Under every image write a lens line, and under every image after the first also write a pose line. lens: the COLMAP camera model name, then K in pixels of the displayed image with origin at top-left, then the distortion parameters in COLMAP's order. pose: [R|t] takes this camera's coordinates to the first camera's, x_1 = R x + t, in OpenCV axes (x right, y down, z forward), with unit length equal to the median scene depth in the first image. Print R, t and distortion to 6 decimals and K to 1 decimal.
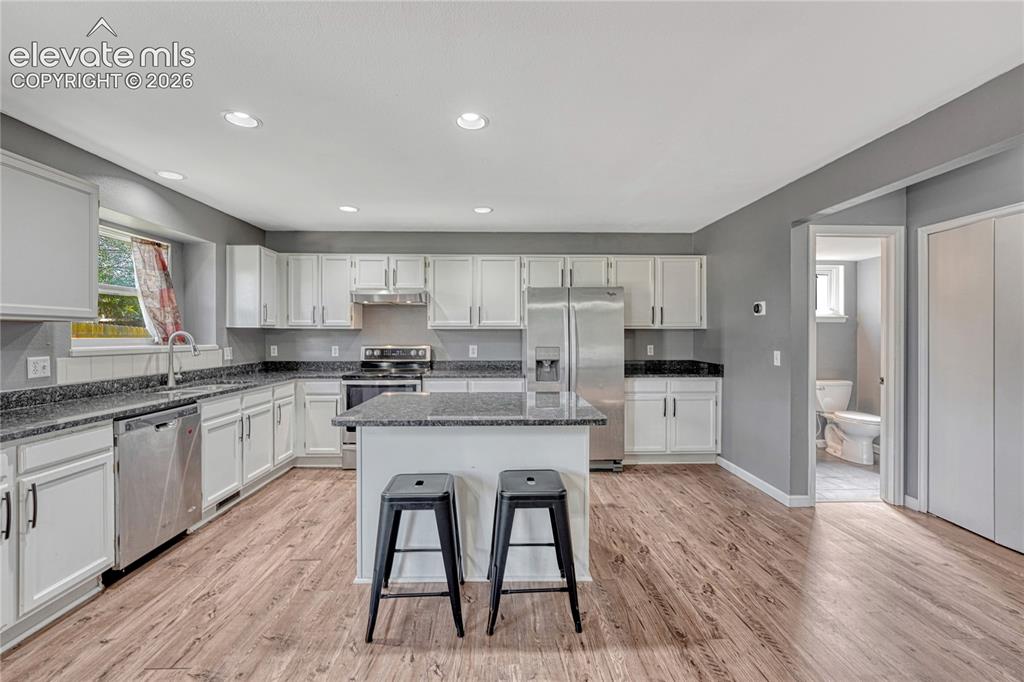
lens RADIAL K [[423.4, 0, 507.0], [0, 423.4, 337.0], [0, 0, 1]] dist [-0.011051, 0.000354]
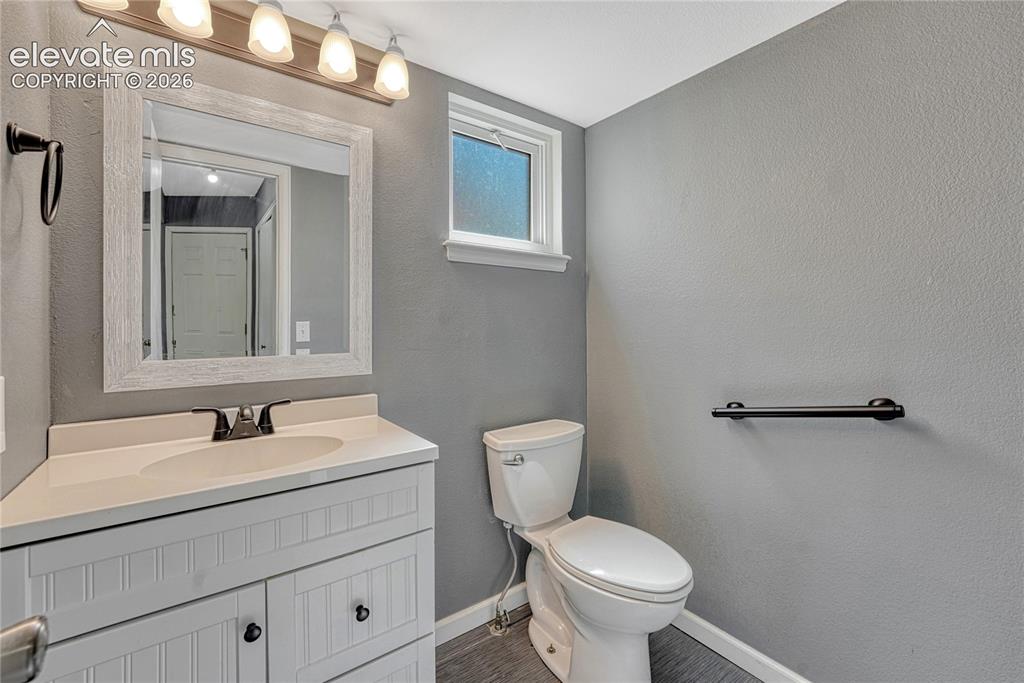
lens RADIAL K [[423.4, 0, 507.0], [0, 423.4, 337.5], [0, 0, 1]] dist [-0.011051, 0.000354]
pose [[0.823776, -0.004683, 0.566896, 0.626380], [0.004470, 0.999988, 0.001765, 0.031738], [-0.566898, 0.001080, 0.823787, 0.825807]]
